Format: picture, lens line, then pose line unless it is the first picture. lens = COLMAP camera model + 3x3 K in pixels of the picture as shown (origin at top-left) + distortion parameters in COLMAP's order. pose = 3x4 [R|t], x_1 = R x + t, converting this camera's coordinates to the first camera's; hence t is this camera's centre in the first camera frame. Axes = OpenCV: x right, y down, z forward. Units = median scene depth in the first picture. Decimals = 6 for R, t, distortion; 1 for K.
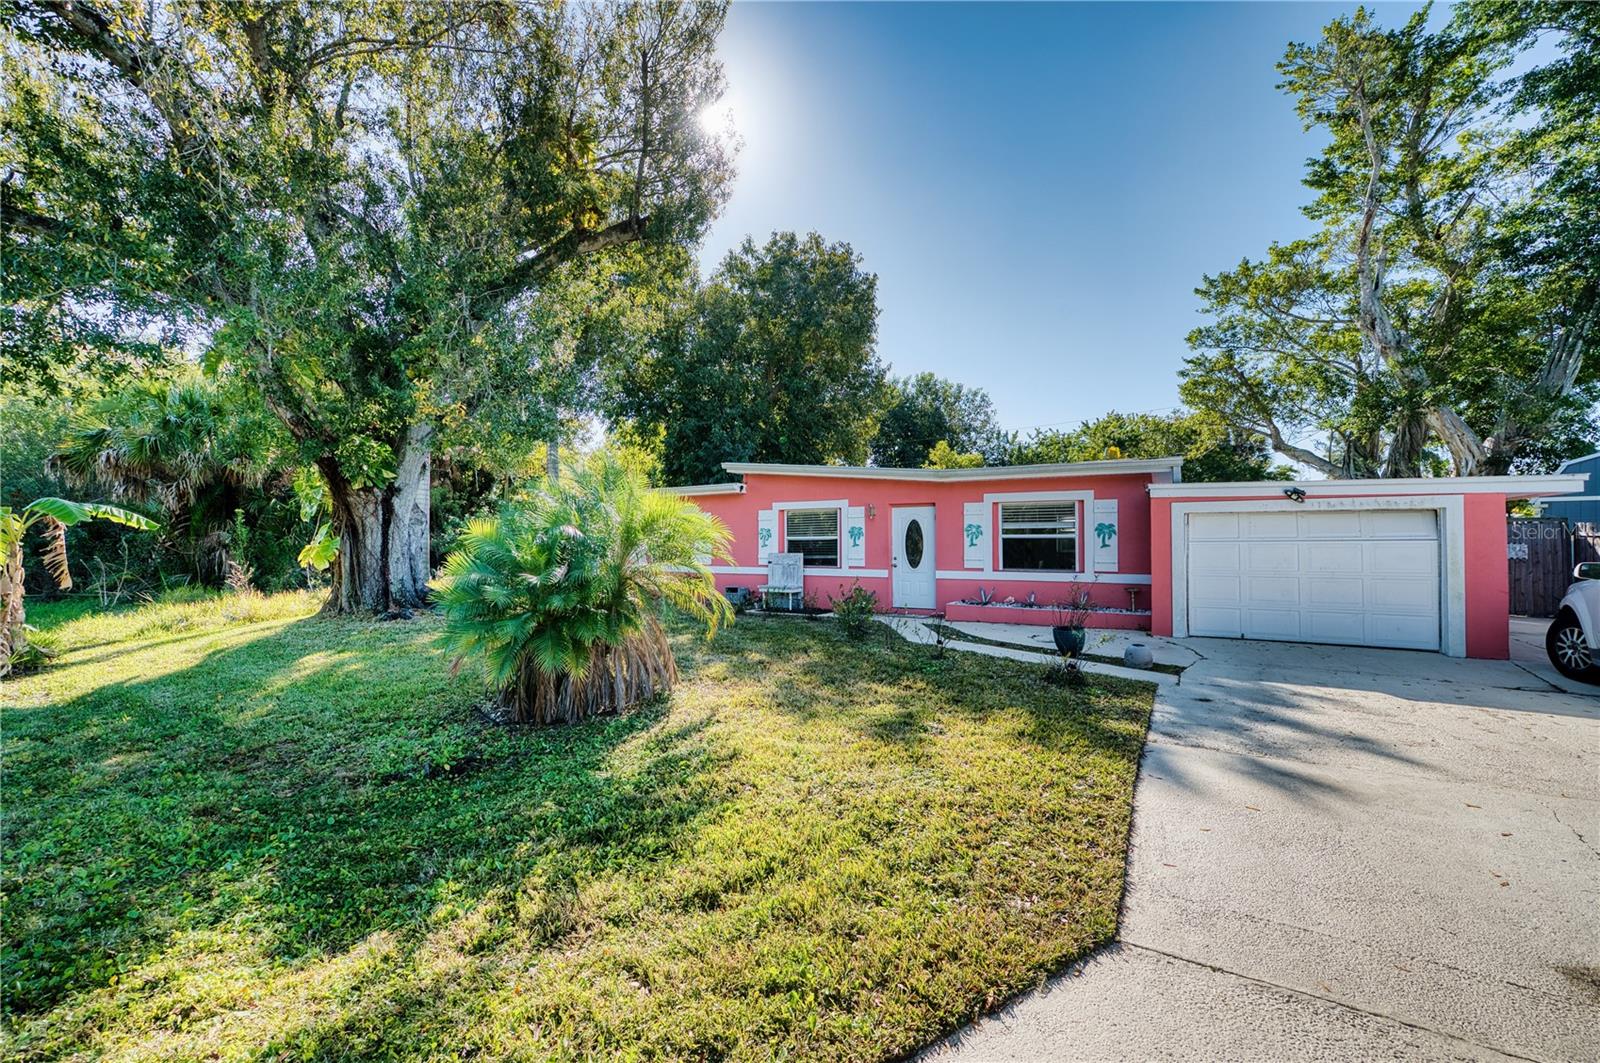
lens RADIAL K [[642.4, 0, 795.3], [0, 642.4, 536.4], [0, 0, 1]] dist [-0.007711, 0.004239]
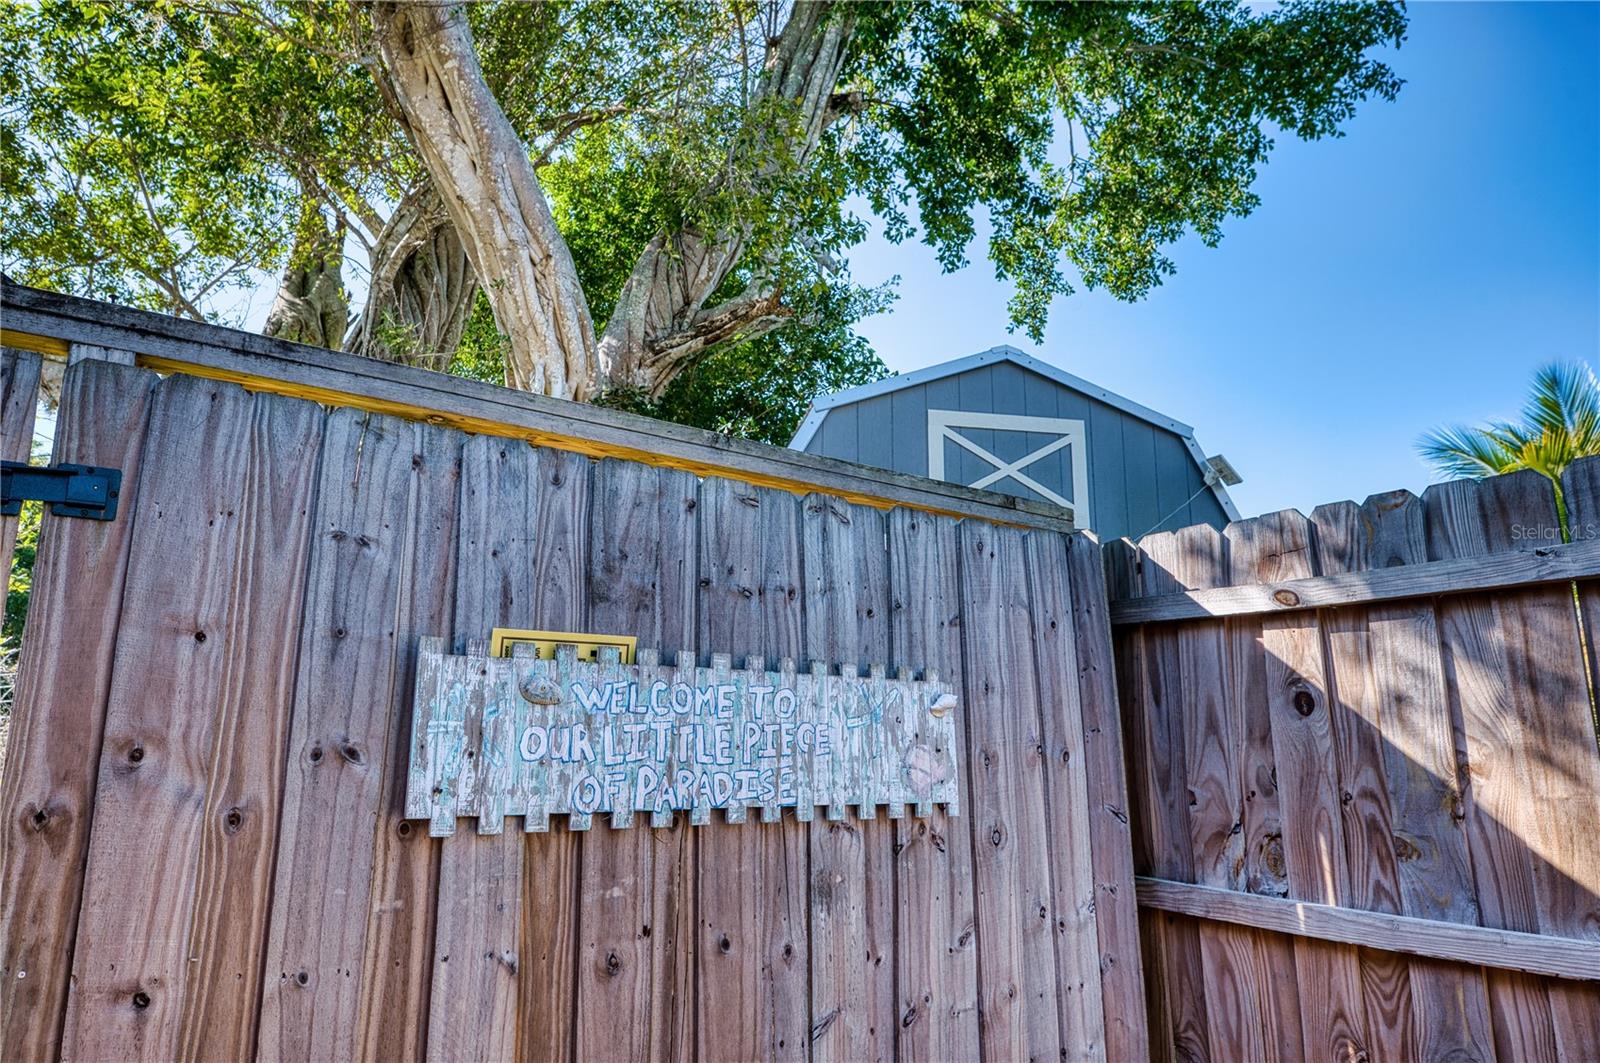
lens RADIAL K [[1027.1, 0, 791.2], [0, 1027.1, 531.8], [0, 0, 1]] dist [-0.005209, 0.003031]
pose [[0.460115, 0.192064, 0.866837, 0.771127], [-0.008305, 0.977210, -0.212111, 0.020028], [-0.887820, 0.090397, 0.451224, 0.753016]]
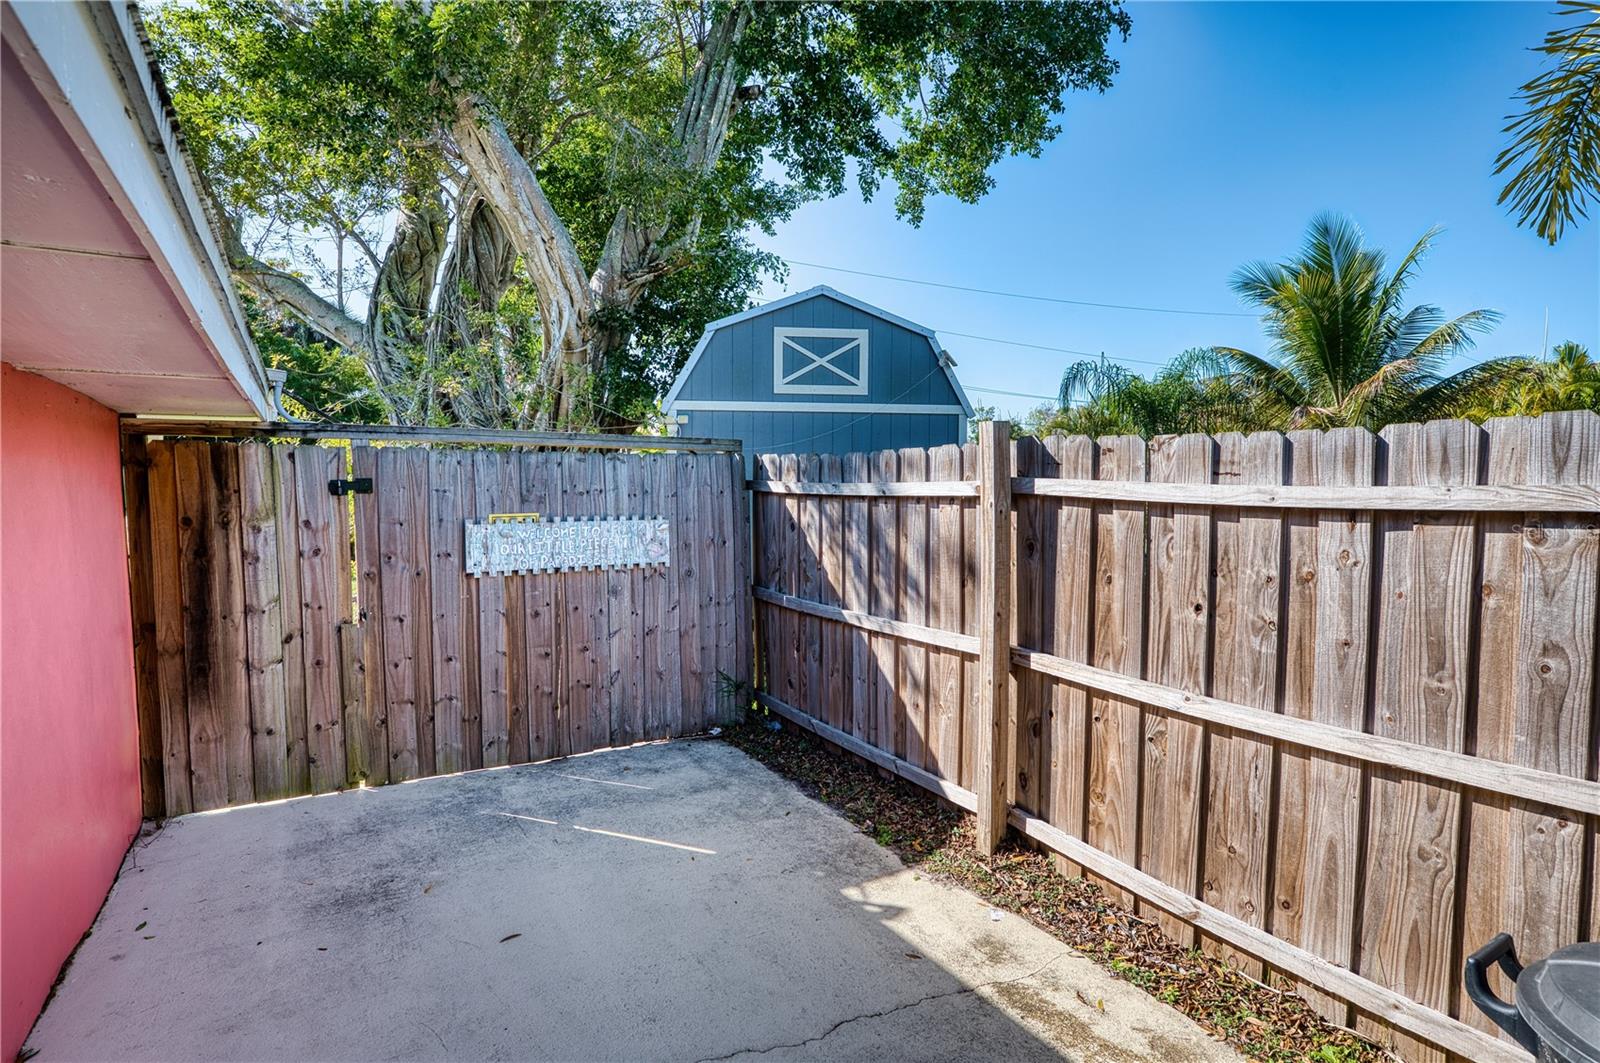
lens RADIAL K [[828.3, 0, 801.0], [0, 828.3, 531.5], [0, 0, 1]] dist [-0.015246, 0.000280]
pose [[0.504055, -0.051522, 0.862134, 0.659072], [-0.002321, 0.998135, 0.061007, -0.005796], [-0.863669, -0.032752, 0.502995, 0.590702]]
